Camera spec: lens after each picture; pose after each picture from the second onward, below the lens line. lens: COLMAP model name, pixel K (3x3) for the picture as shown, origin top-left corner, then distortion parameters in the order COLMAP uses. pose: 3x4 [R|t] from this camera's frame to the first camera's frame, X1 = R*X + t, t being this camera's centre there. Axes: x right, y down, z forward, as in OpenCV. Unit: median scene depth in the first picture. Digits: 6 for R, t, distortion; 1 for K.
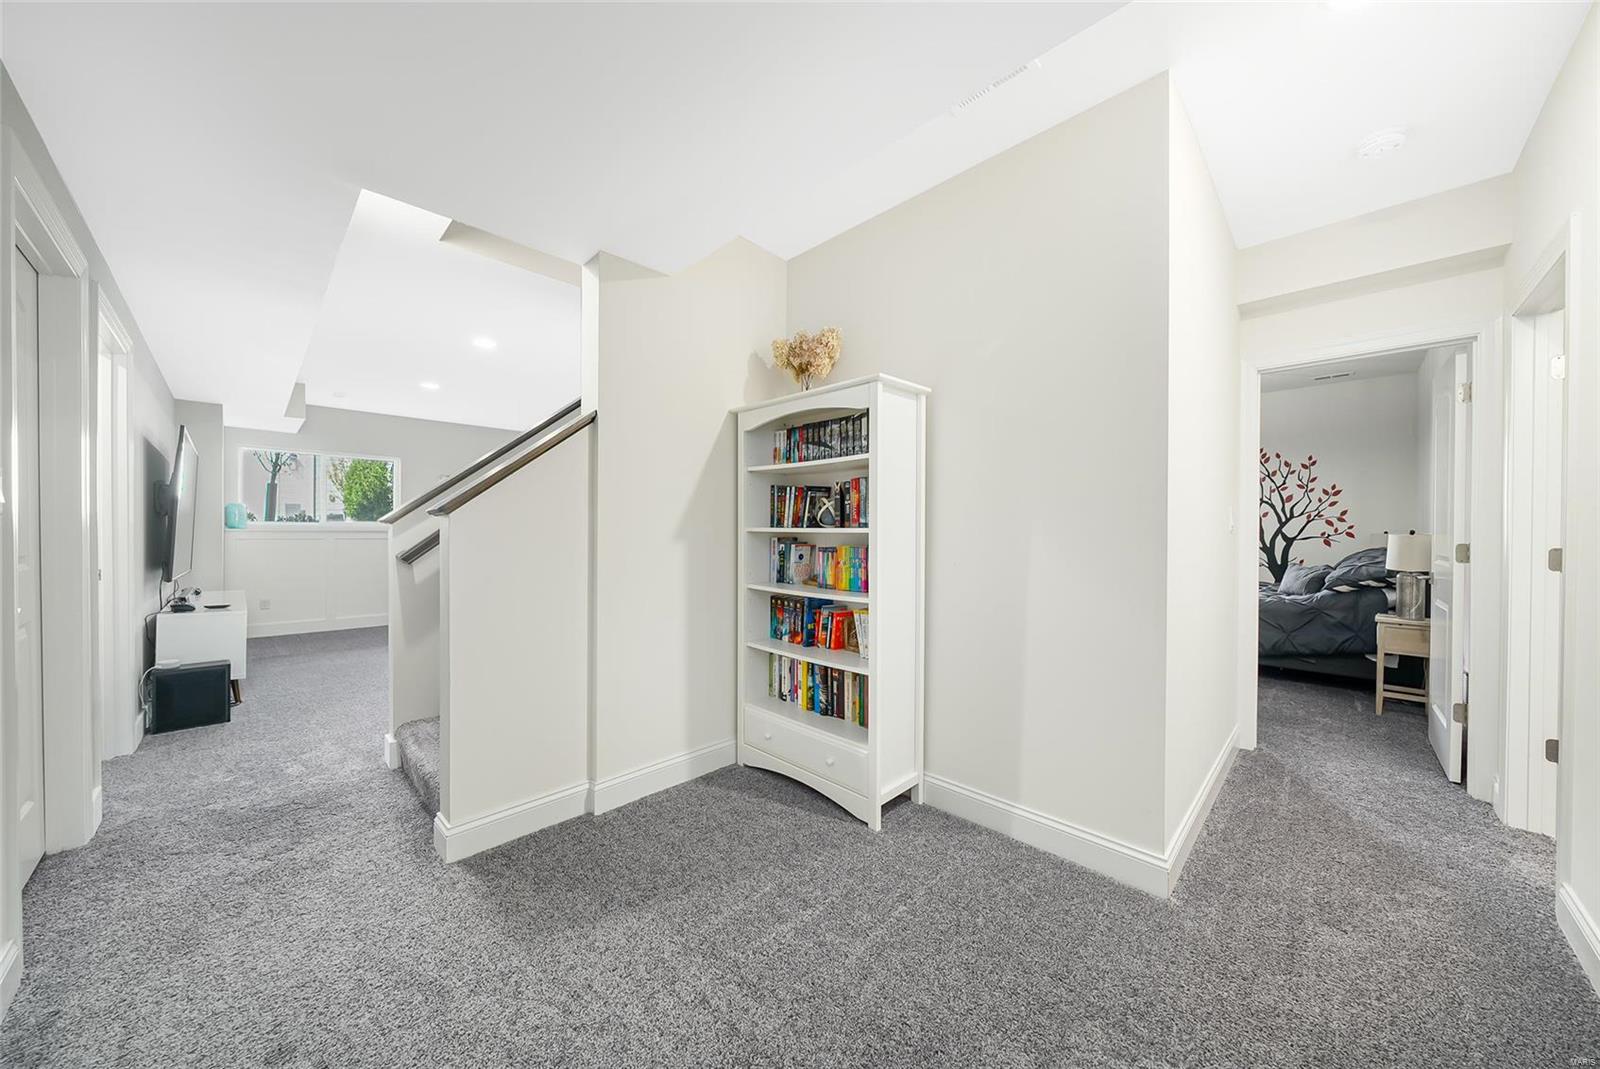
lens RADIAL K [[551.2, 0, 800.0], [0, 551.2, 534.5], [0, 0, 1]] dist [-0.001301, -0.000075]
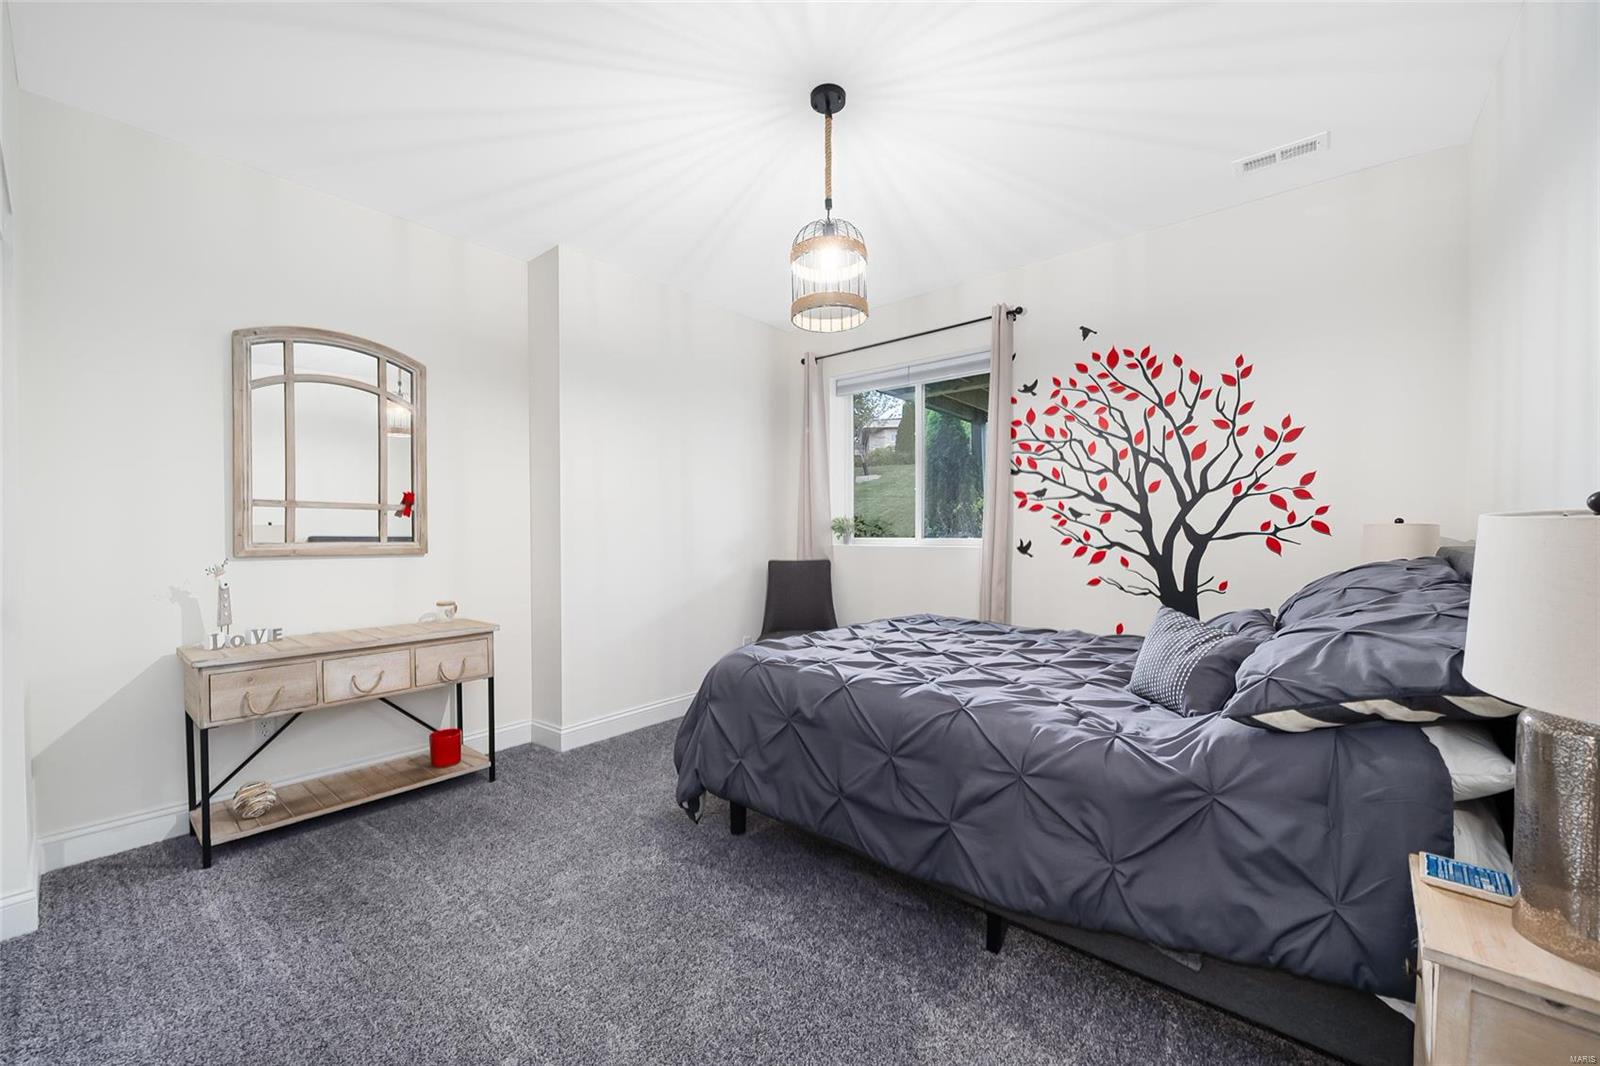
lens RADIAL K [[607.4, 0, 800.0], [0, 607.4, 533.0], [0, 0, 1]] dist [0.001424, 0.000075]
pose [[0.997640, -0.003768, 0.068558, 0.520750], [0.003687, 0.999992, 0.001313, 0.002546], [-0.068562, -0.001057, 0.997646, 0.514127]]
